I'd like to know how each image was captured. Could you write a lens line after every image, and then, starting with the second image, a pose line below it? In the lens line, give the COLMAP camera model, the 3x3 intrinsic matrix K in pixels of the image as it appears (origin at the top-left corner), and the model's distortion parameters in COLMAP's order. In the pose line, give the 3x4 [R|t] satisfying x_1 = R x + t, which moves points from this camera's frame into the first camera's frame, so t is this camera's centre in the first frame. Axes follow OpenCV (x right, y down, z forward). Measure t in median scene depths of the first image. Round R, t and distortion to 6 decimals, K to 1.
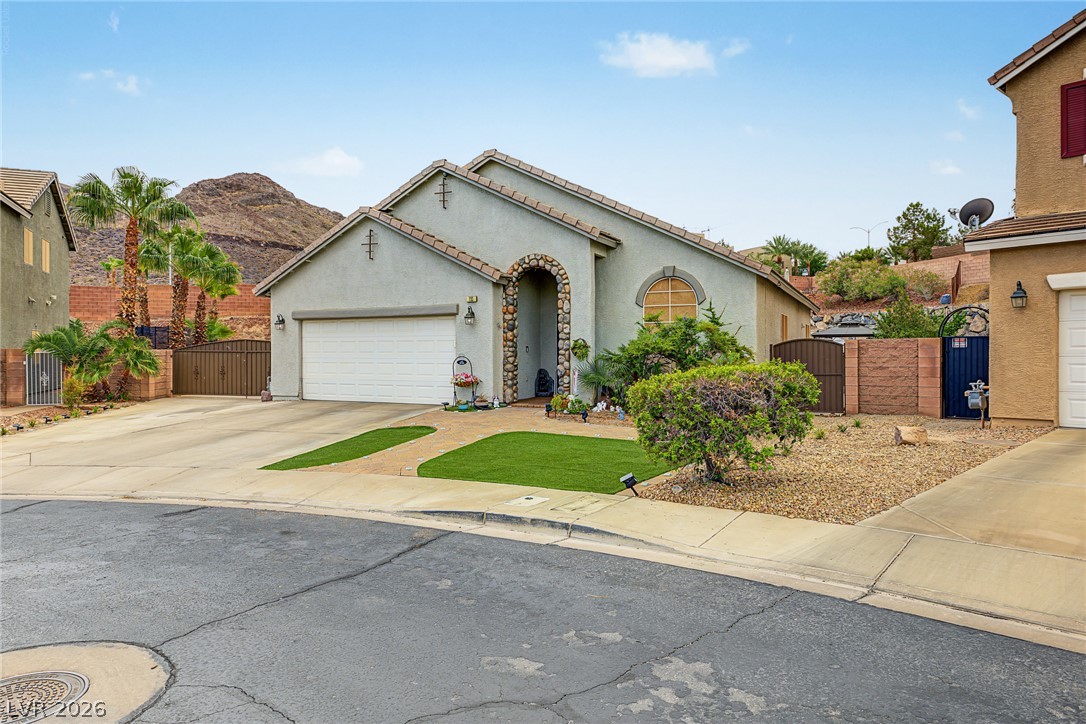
lens RADIAL K [[691.0, 0, 546.6], [0, 691.0, 356.3], [0, 0, 1]] dist [-0.004733, 0.004911]
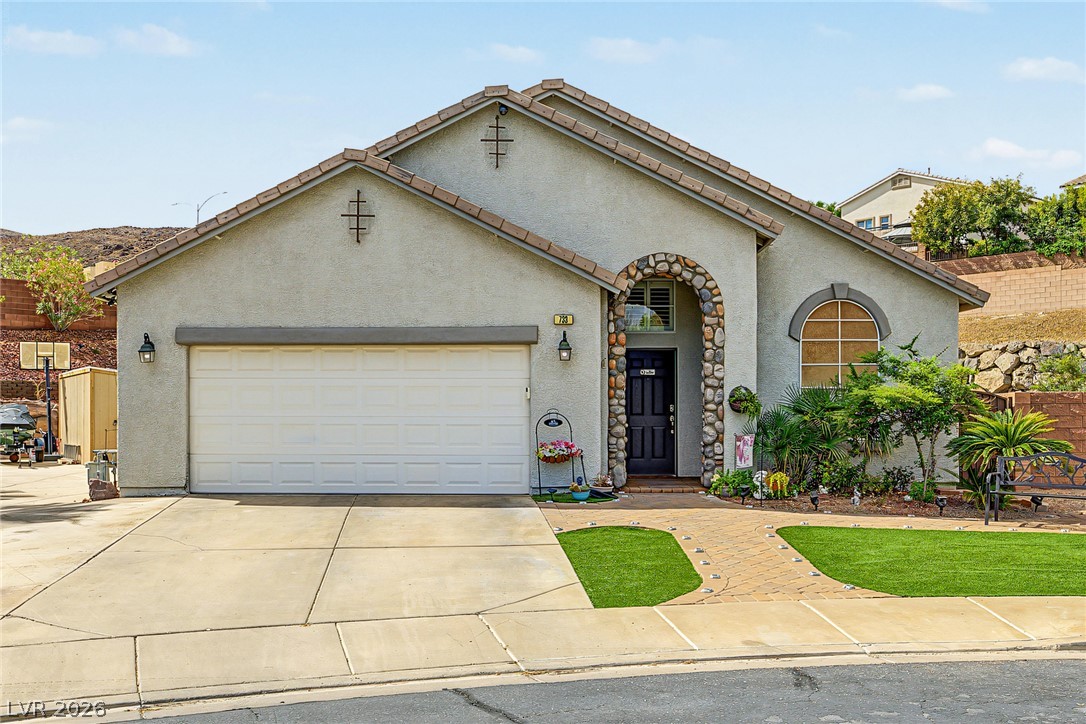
lens RADIAL K [[1060.7, 0, 540.2], [0, 1060.7, 434.9], [0, 0, 1]] dist [-0.007025, 0.000000]
pose [[0.905908, -0.005618, 0.423436, -0.529945], [-0.000143, 0.999908, 0.013572, 0.006792], [-0.423473, -0.012356, 0.905824, 0.154023]]
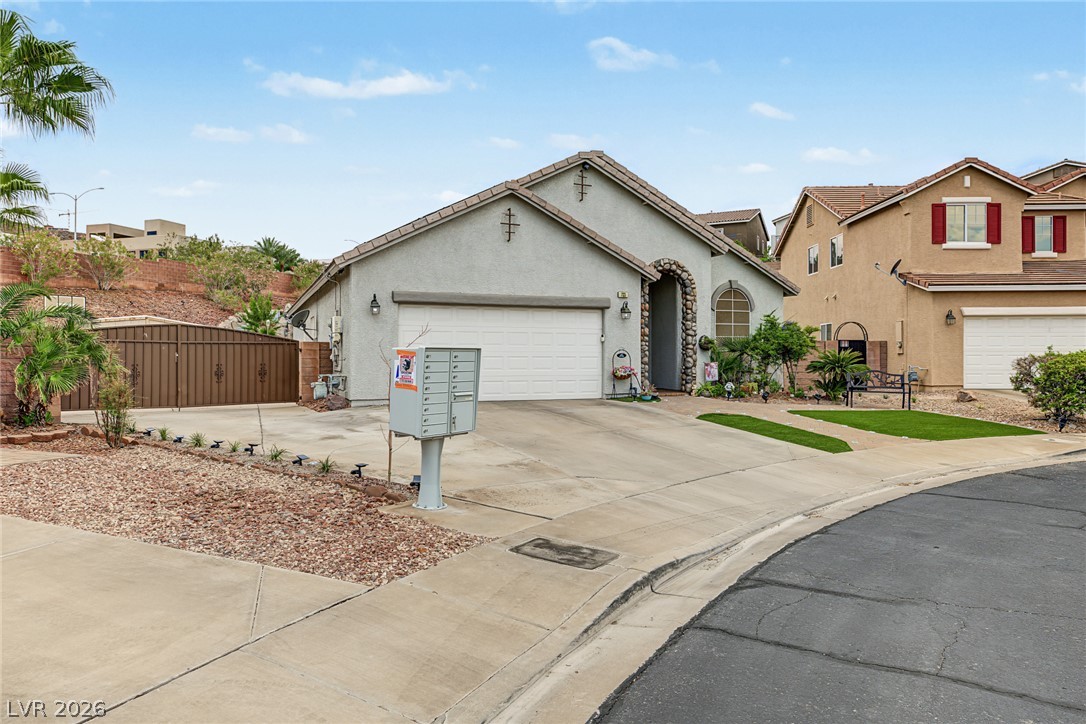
lens RADIAL K [[691.0, 0, 534.5], [0, 691.0, 364.1], [0, 0, 1]] dist [-0.004733, 0.004911]
pose [[0.677471, -0.004526, 0.735535, -0.968695], [0.001509, 0.999988, 0.004763, 0.016599], [-0.735548, -0.002117, 0.677469, 0.395771]]
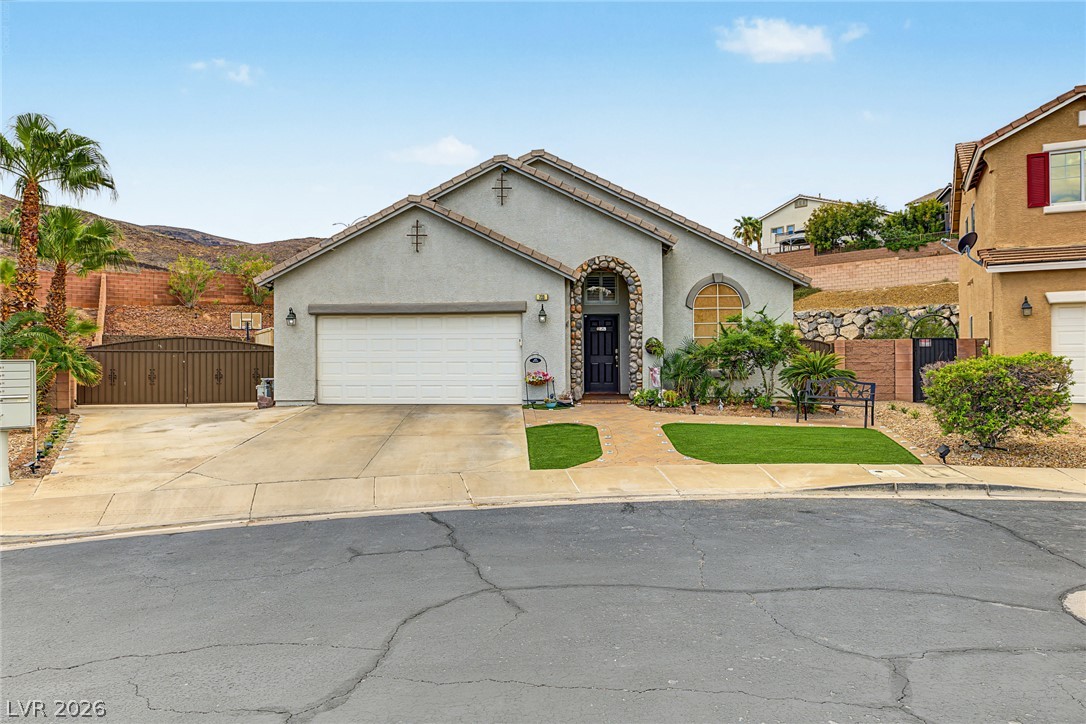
lens RADIAL K [[691.0, 0, 544.2], [0, 691.0, 357.8], [0, 0, 1]] dist [-0.004733, 0.004911]
pose [[0.925424, -0.003104, 0.378920, -0.488157], [0.004744, 0.999983, -0.003394, 0.008391], [-0.378903, 0.004939, 0.925423, 0.072150]]
